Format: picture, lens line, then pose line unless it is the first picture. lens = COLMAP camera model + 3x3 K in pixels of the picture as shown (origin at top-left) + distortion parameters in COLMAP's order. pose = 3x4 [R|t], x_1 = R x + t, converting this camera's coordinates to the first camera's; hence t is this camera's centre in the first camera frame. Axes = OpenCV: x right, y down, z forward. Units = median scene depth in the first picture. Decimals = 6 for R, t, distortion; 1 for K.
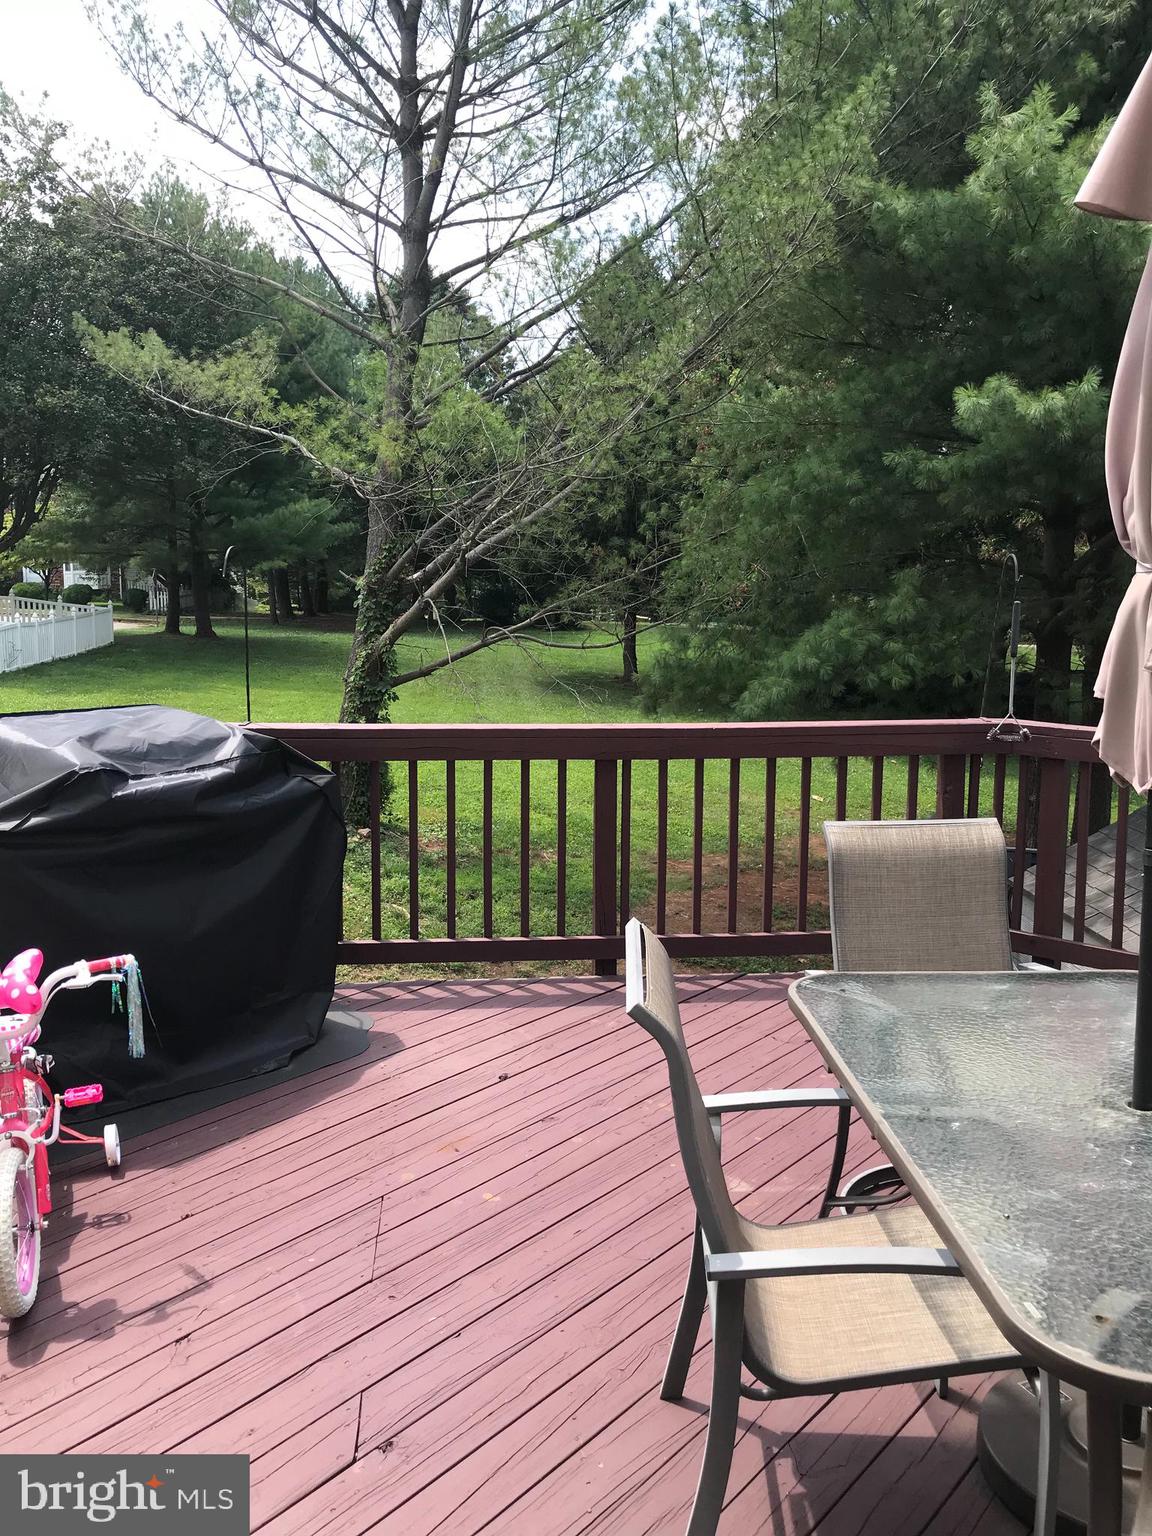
lens RADIAL K [[1250.1, 0, 576.0], [0, 1250.1, 768.0], [0, 0, 1]] dist [0.065108, -0.209643]
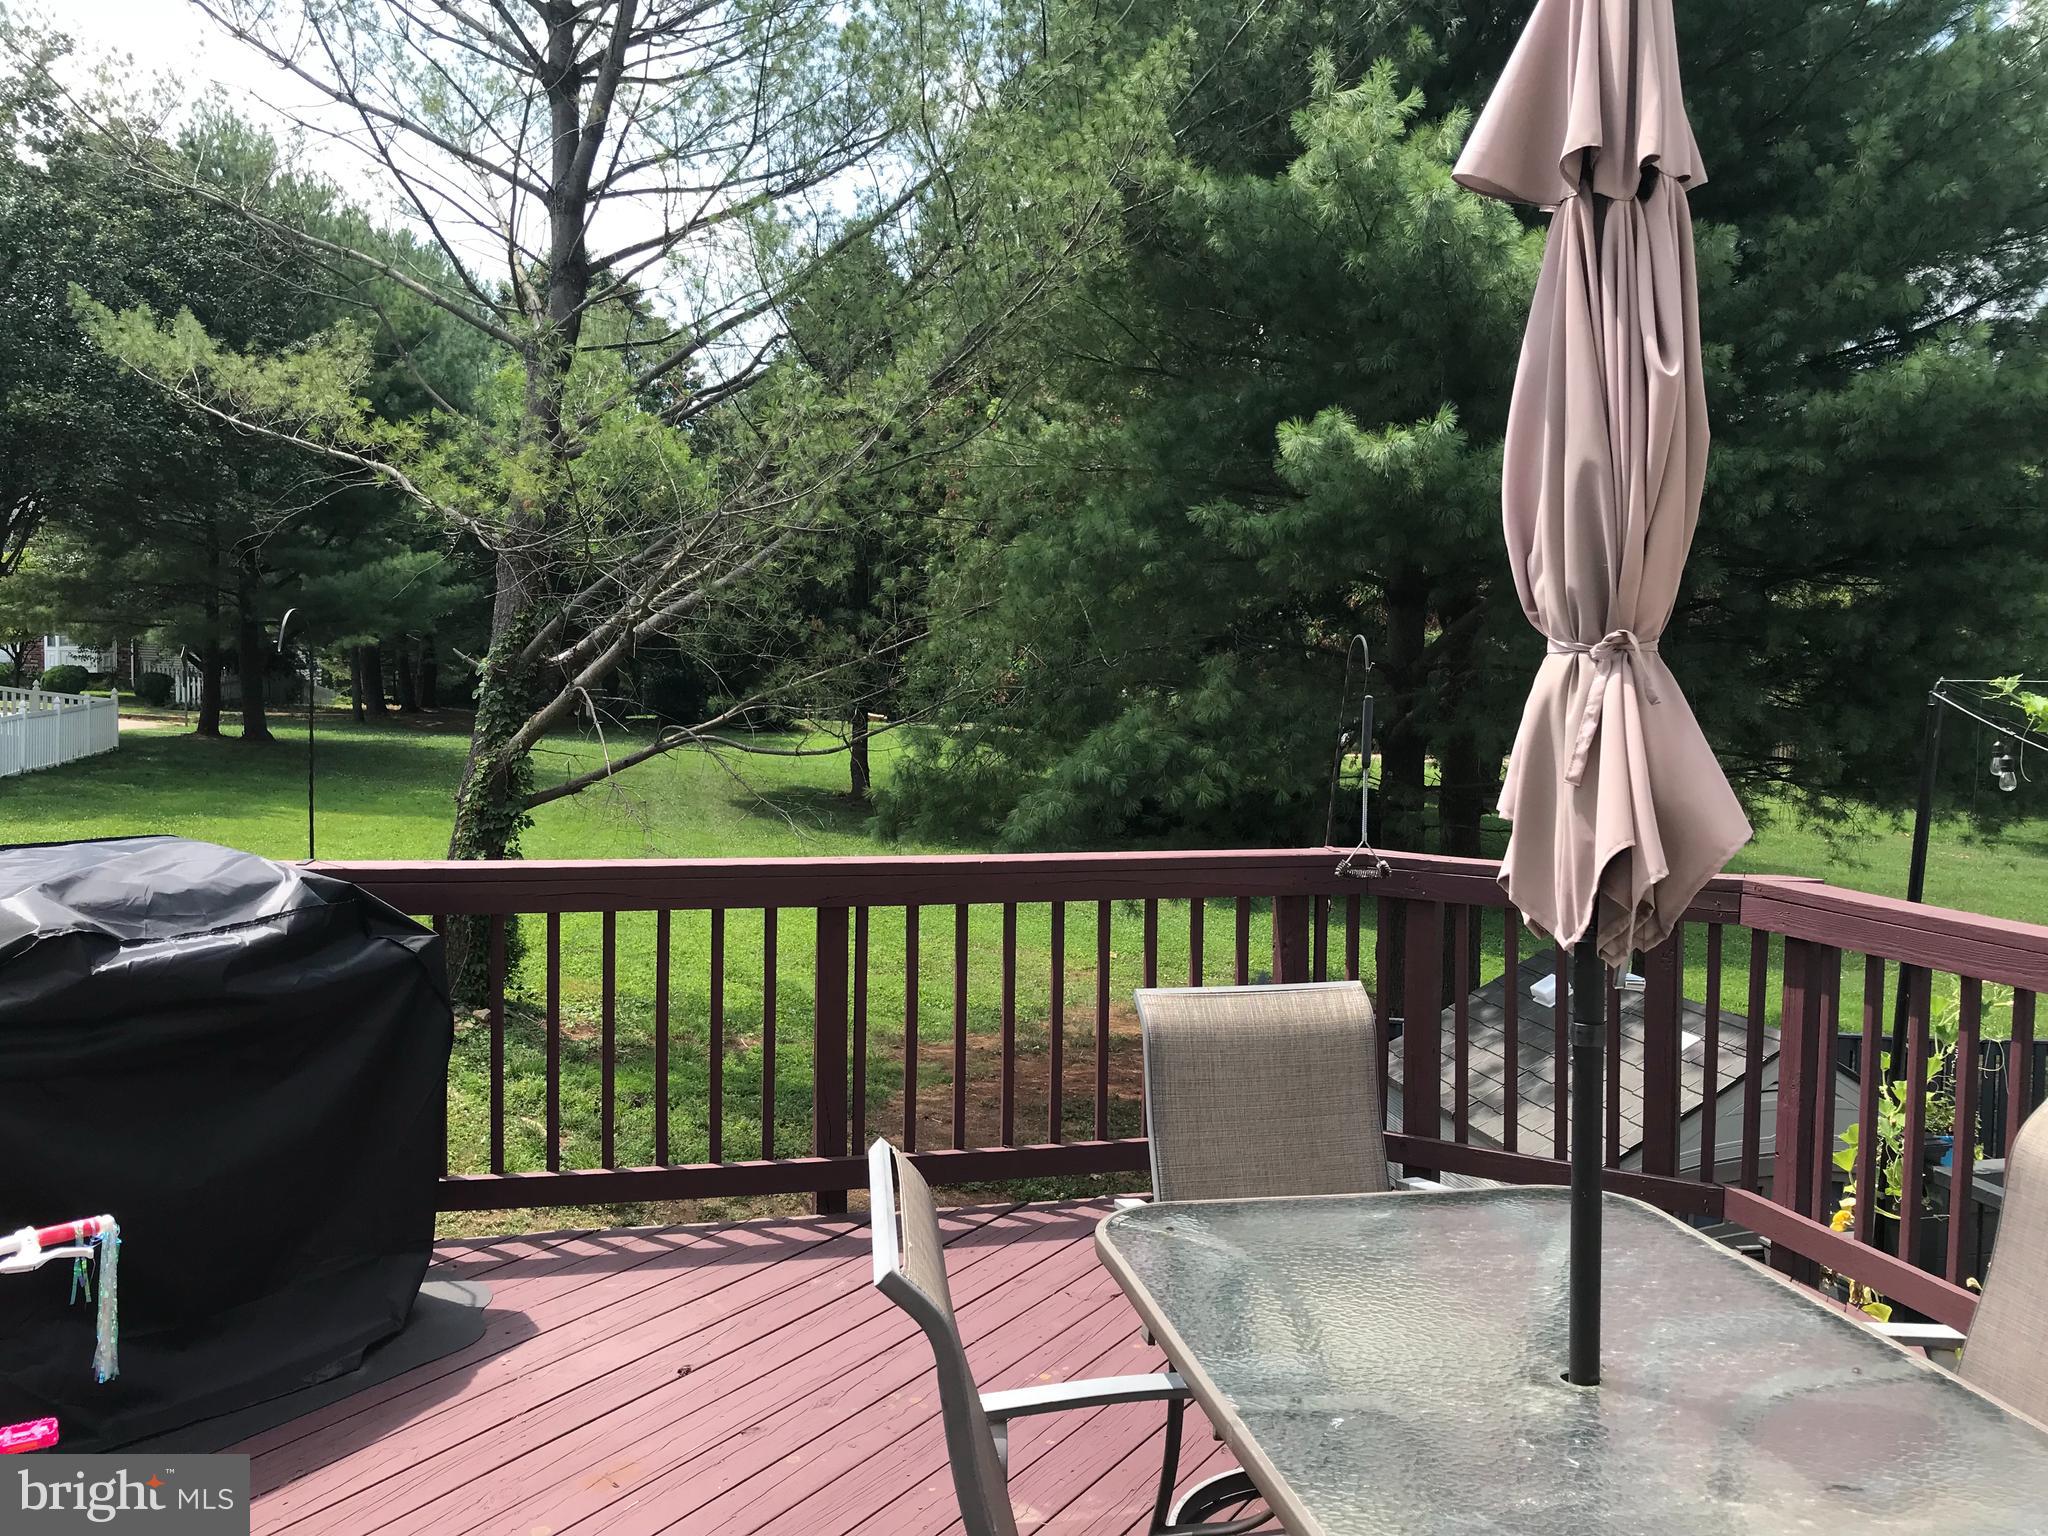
lens RADIAL K [[1652.3, 0, 1039.2], [0, 1652.3, 766.3], [0, 0, 1]] dist [0.030542, -0.058710]
pose [[0.988088, 0.001496, 0.153884, -0.002547], [0.012393, 0.995932, -0.089257, -0.000778], [-0.153391, 0.090101, 0.984049, 0.019238]]
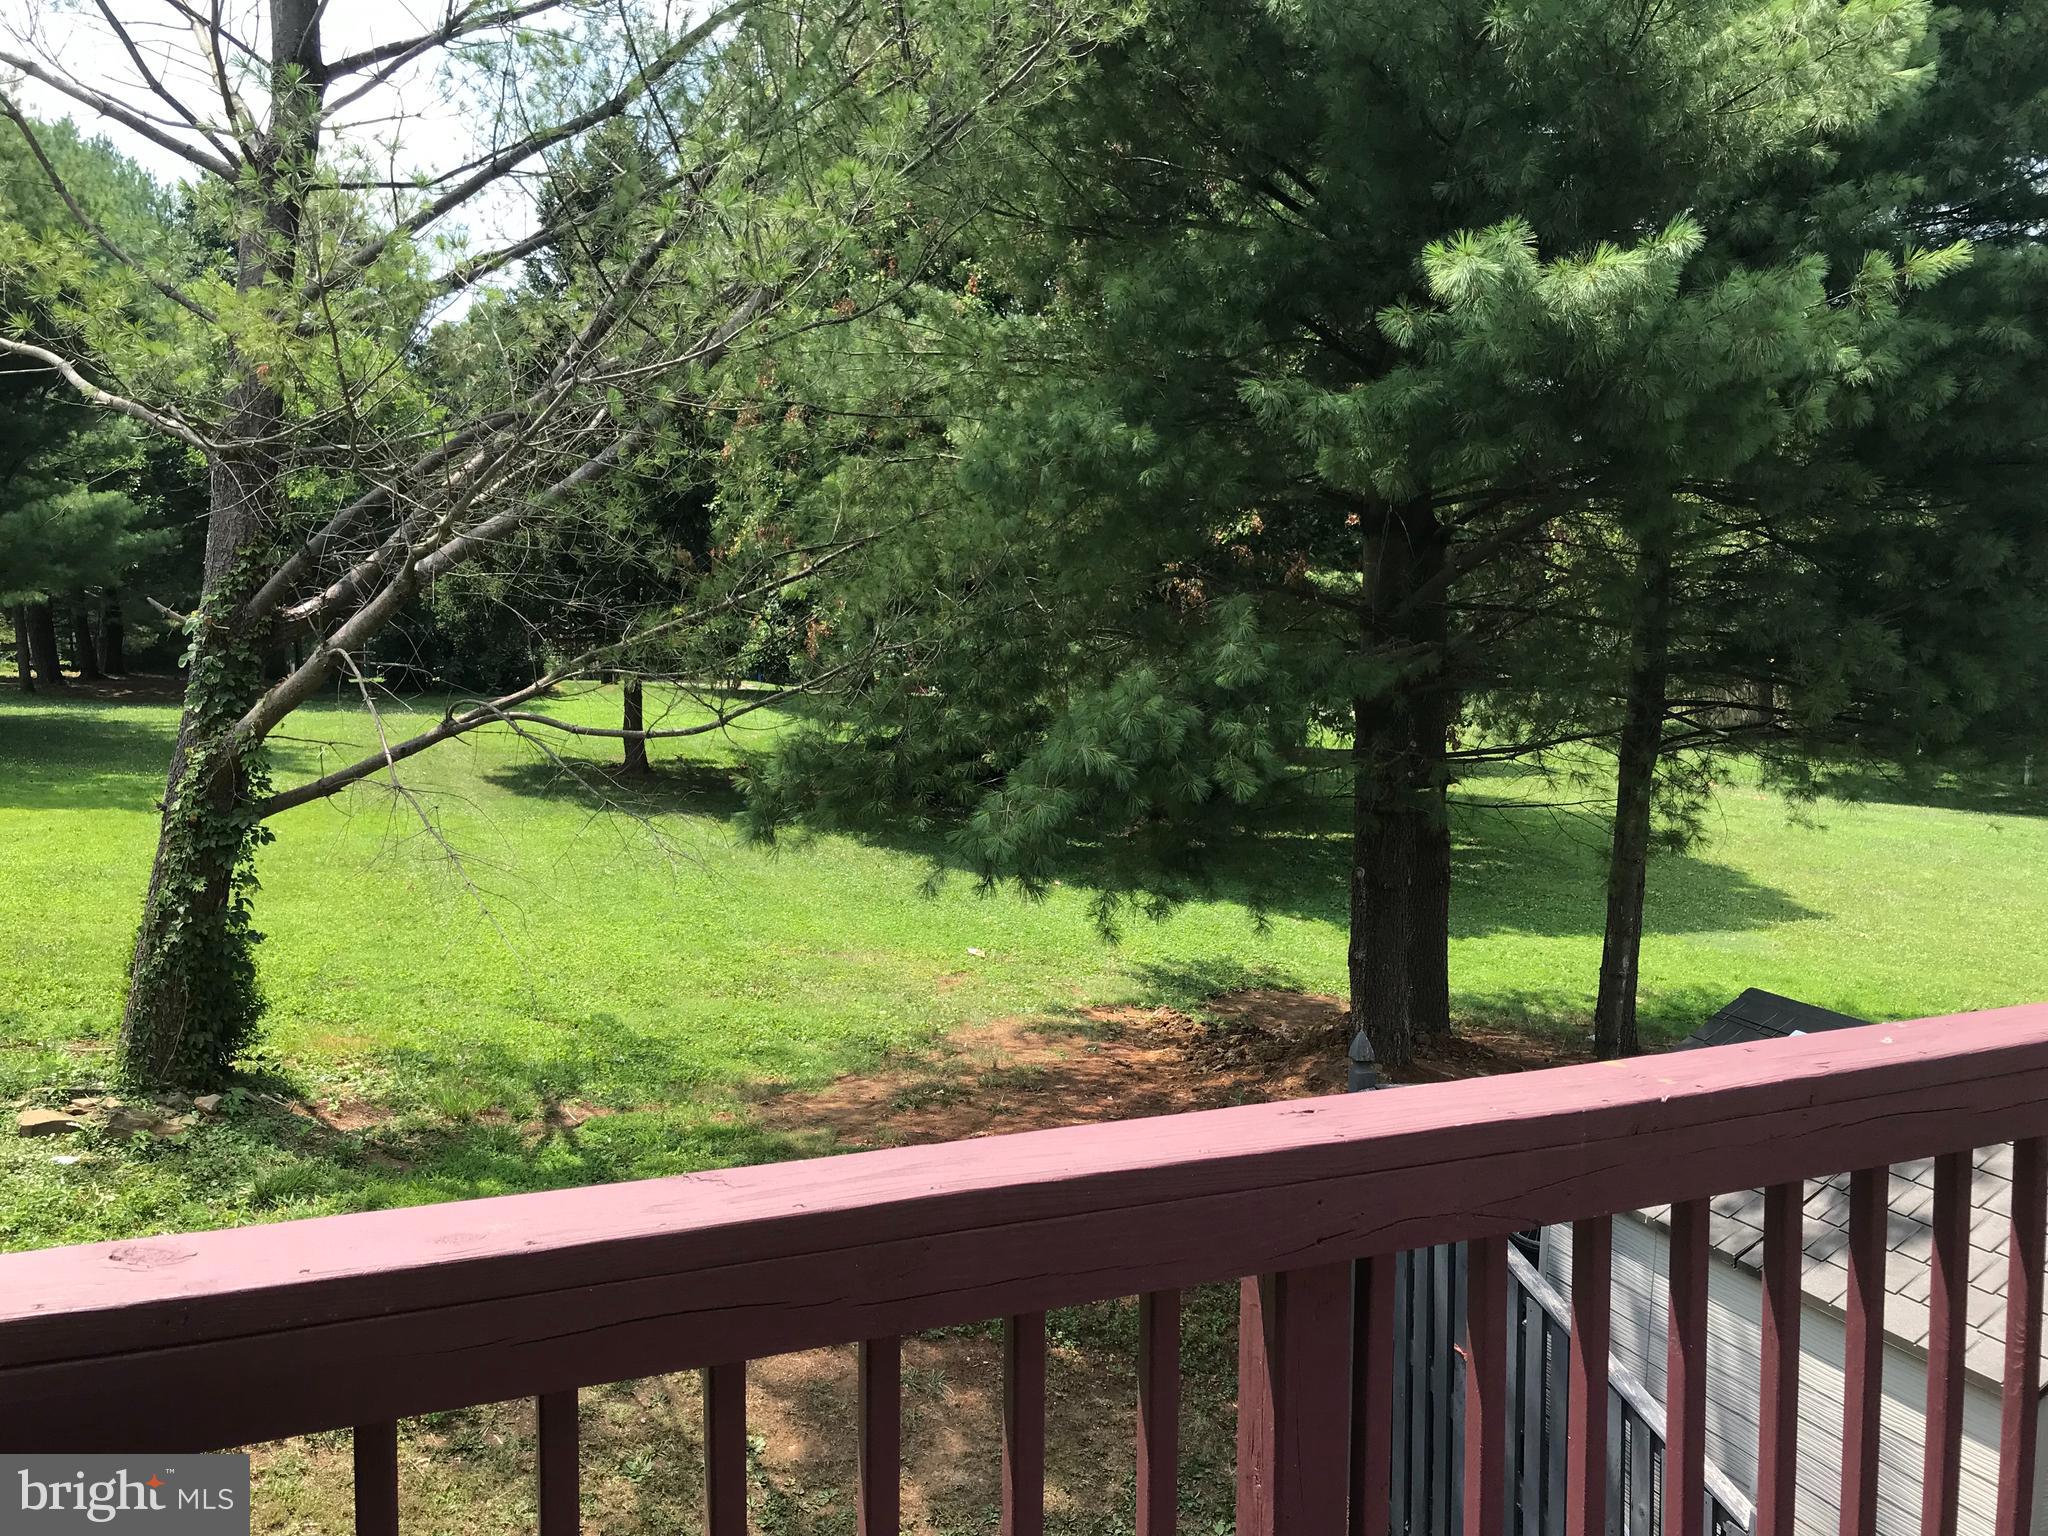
lens RADIAL K [[1682.7, 0, 1024.0], [0, 1682.7, 768.0], [0, 0, 1]] dist [-0.001080, 0.009387]
pose [[0.956304, -0.026343, 0.291184, -0.047202], [0.044820, 0.997370, -0.056966, -0.031546], [-0.288917, 0.067528, 0.954970, 0.238698]]
